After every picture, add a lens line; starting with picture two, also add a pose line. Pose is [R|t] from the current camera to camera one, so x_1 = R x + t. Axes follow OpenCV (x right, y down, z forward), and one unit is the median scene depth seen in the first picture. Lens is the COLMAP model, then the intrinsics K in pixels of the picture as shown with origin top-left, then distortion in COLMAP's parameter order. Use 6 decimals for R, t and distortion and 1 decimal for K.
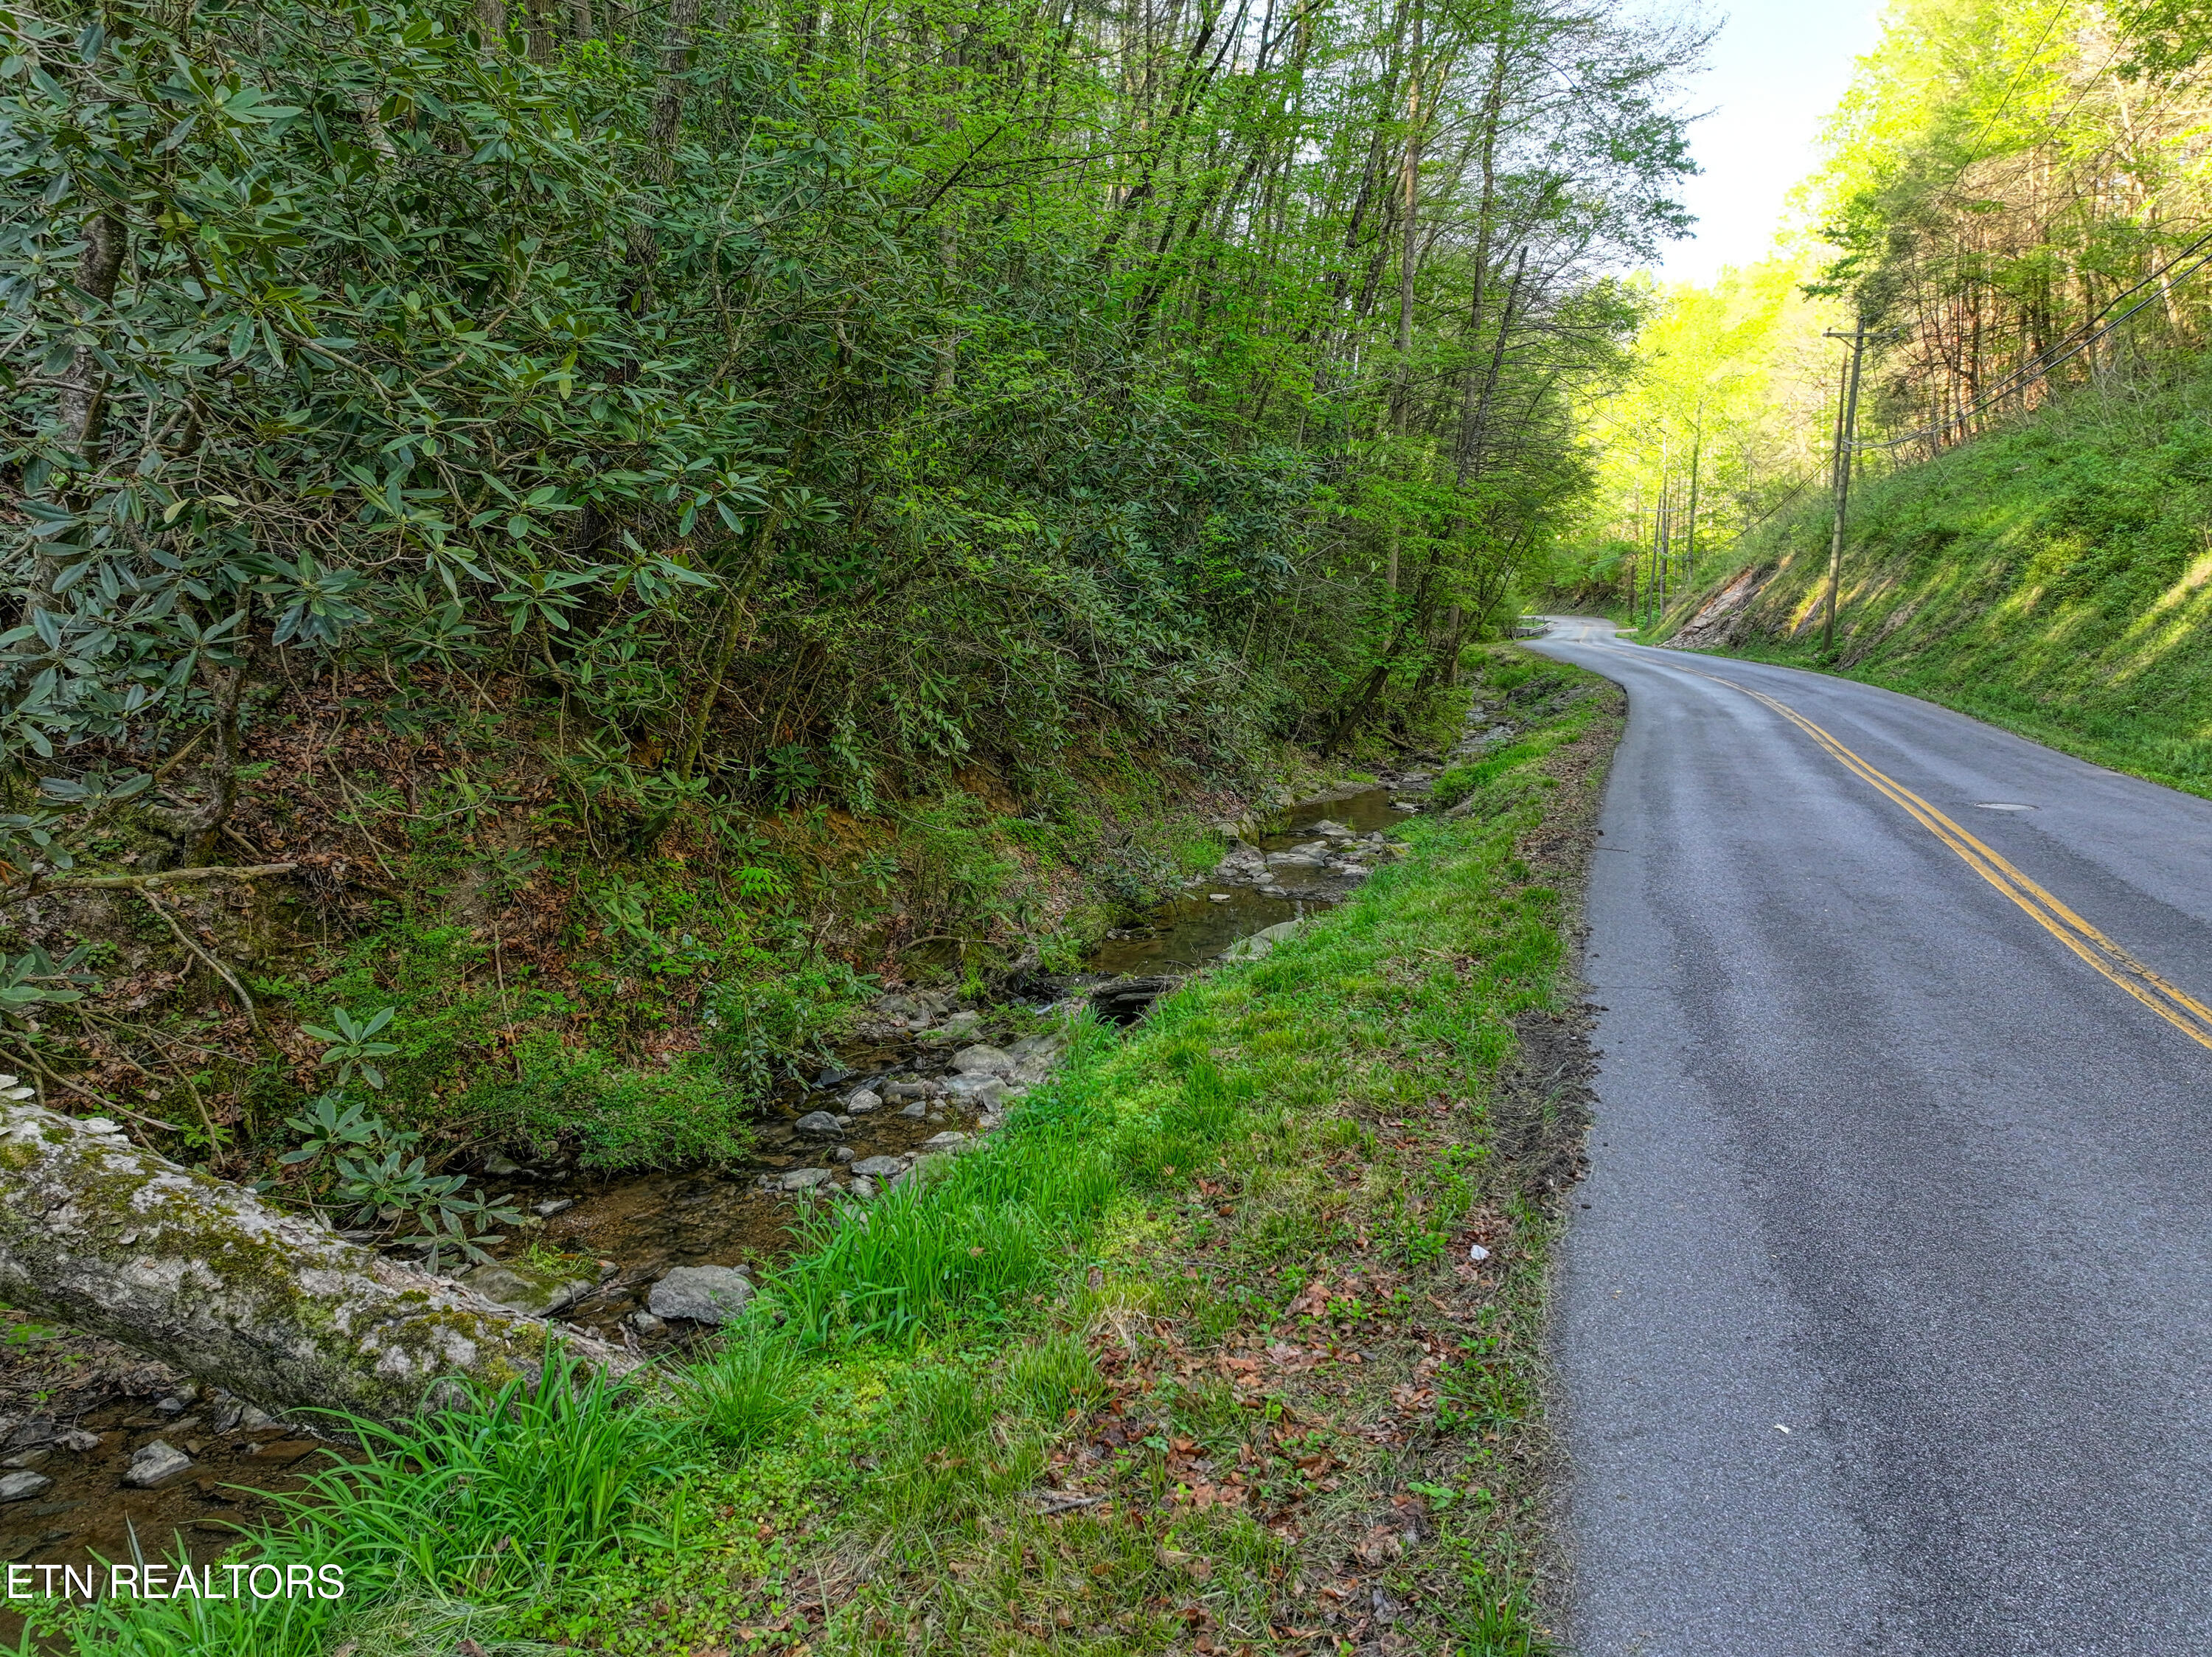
lens RADIAL K [[1565.9, 0, 1116.4], [0, 1565.9, 833.7], [0, 0, 1]] dist [-0.004108, 0.019167]
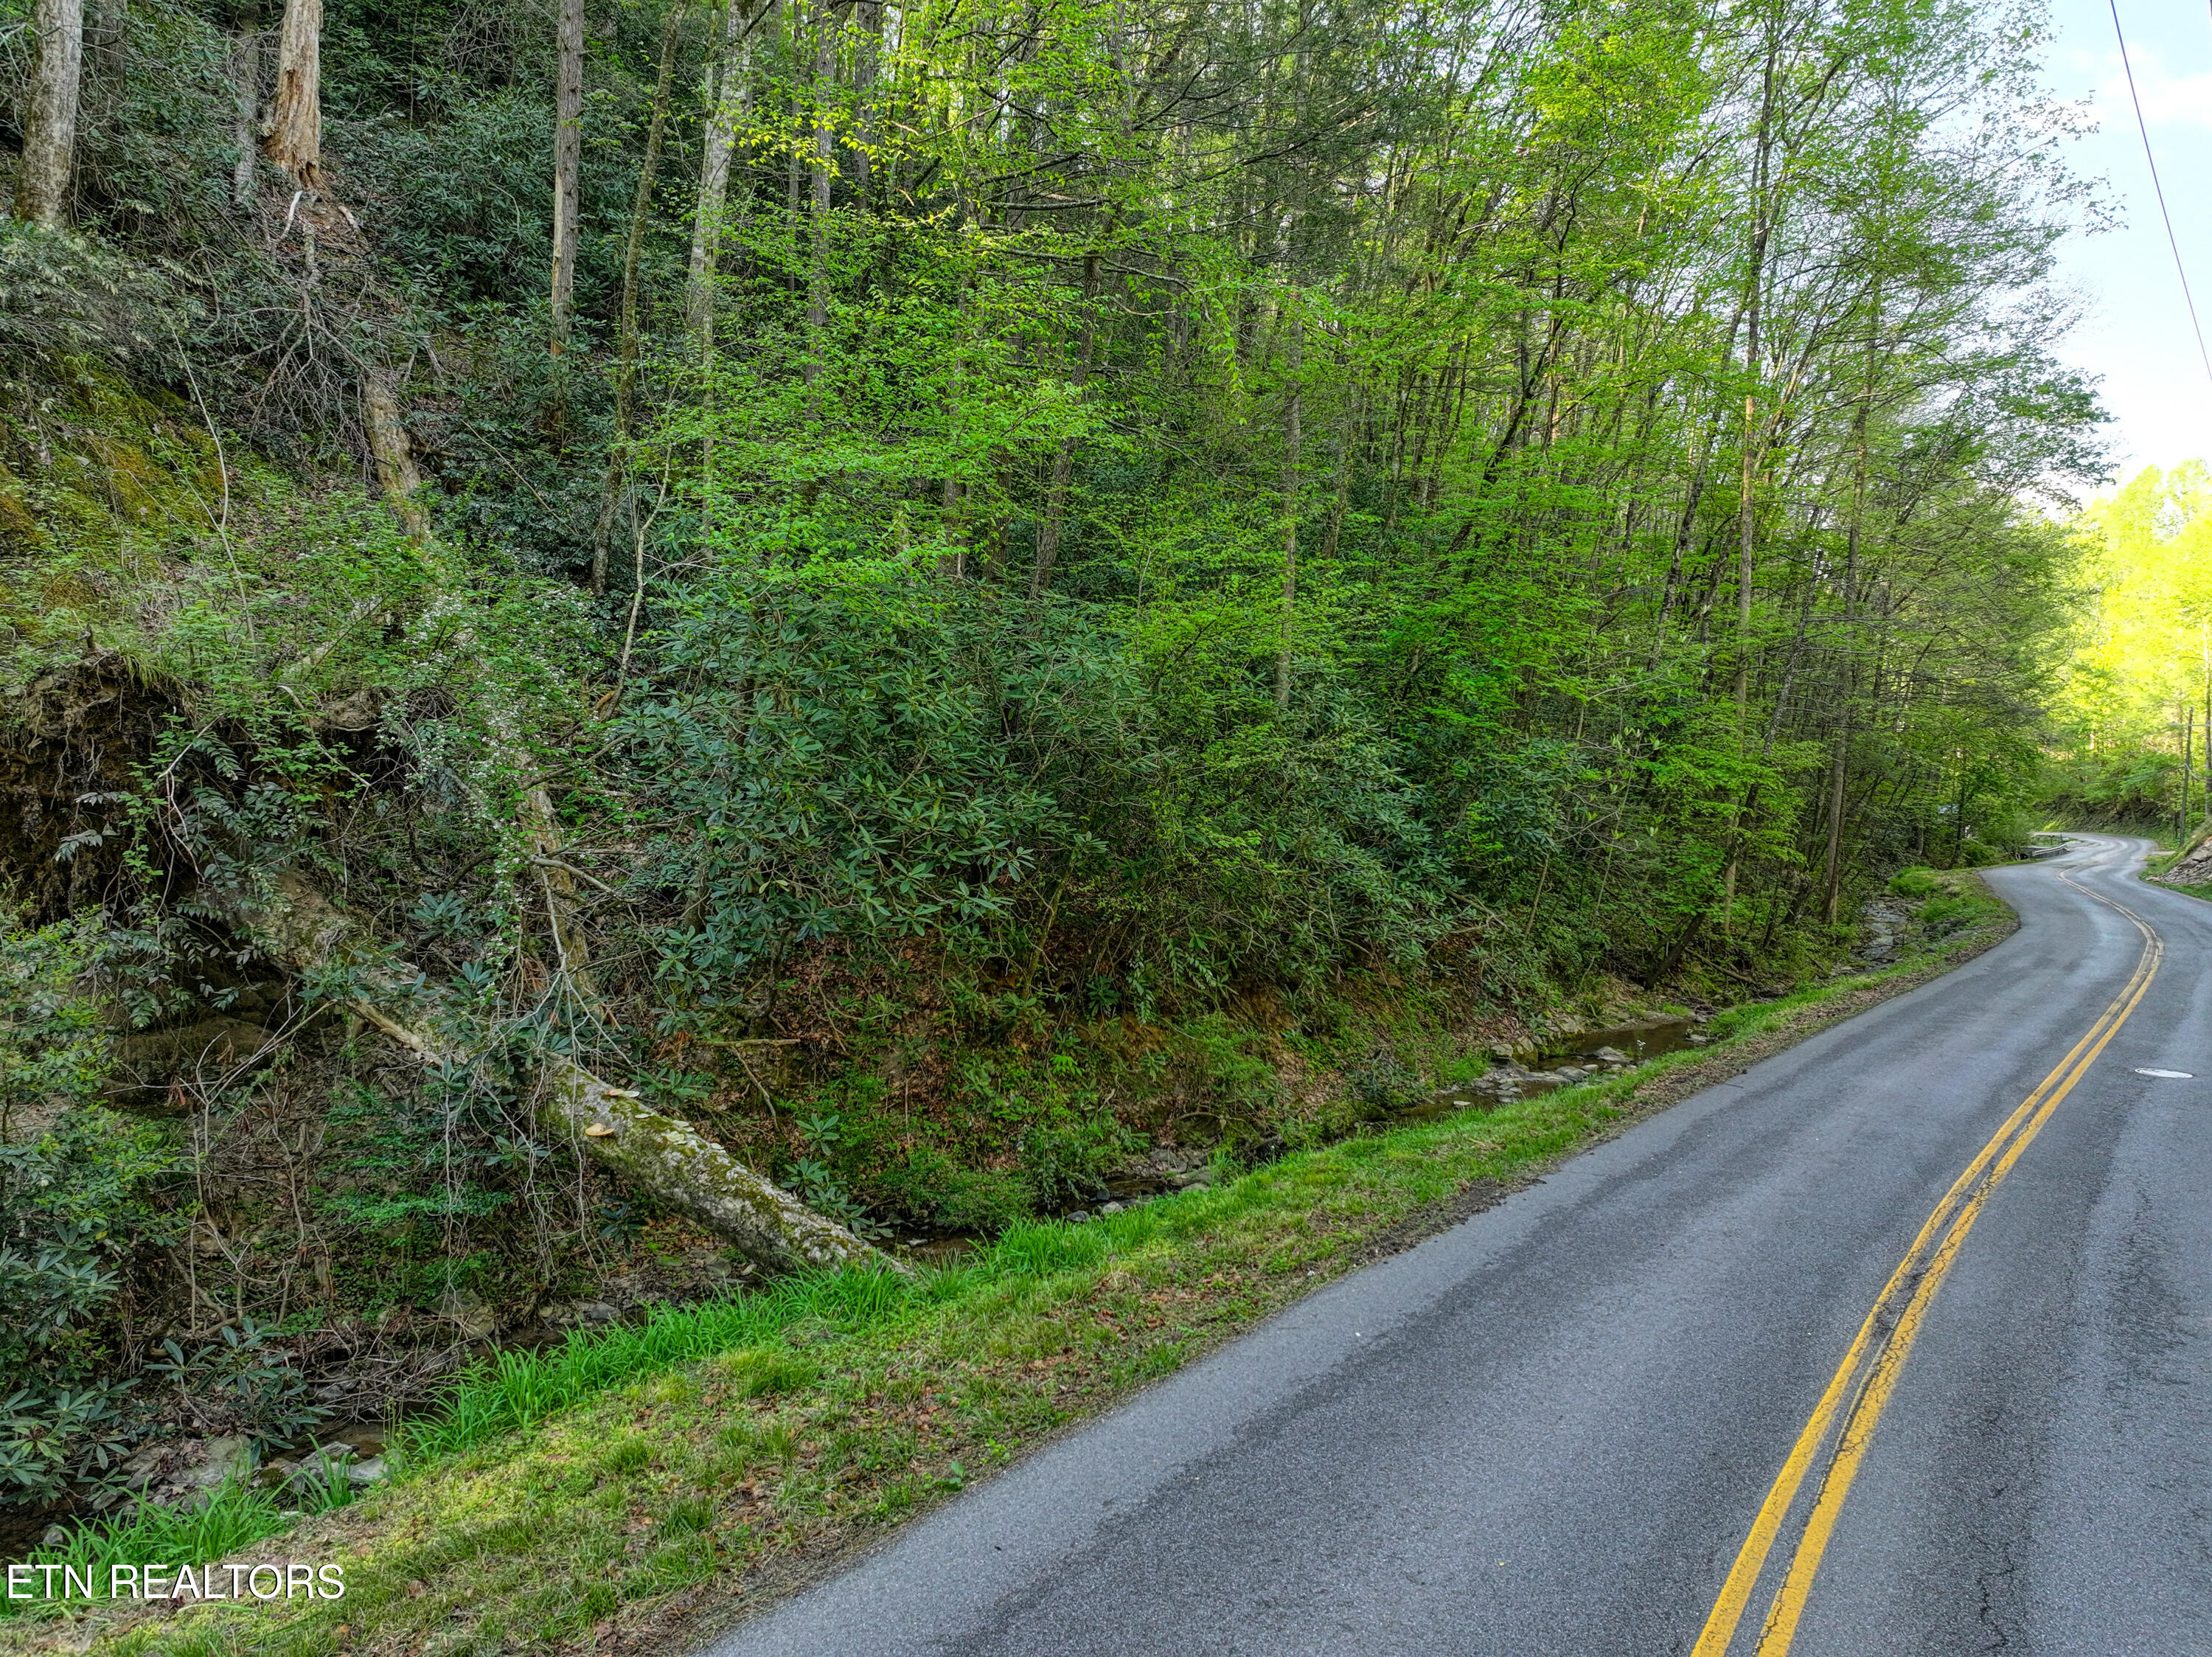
lens RADIAL K [[1565.9, 0, 1101.8], [0, 1565.9, 822.5], [0, 0, 1]] dist [-0.004108, 0.019167]
pose [[0.951414, 0.017192, -0.307433, 0.364834], [-0.057532, 0.990783, -0.122636, -0.026073], [0.302491, 0.134365, 0.943634, -0.651627]]
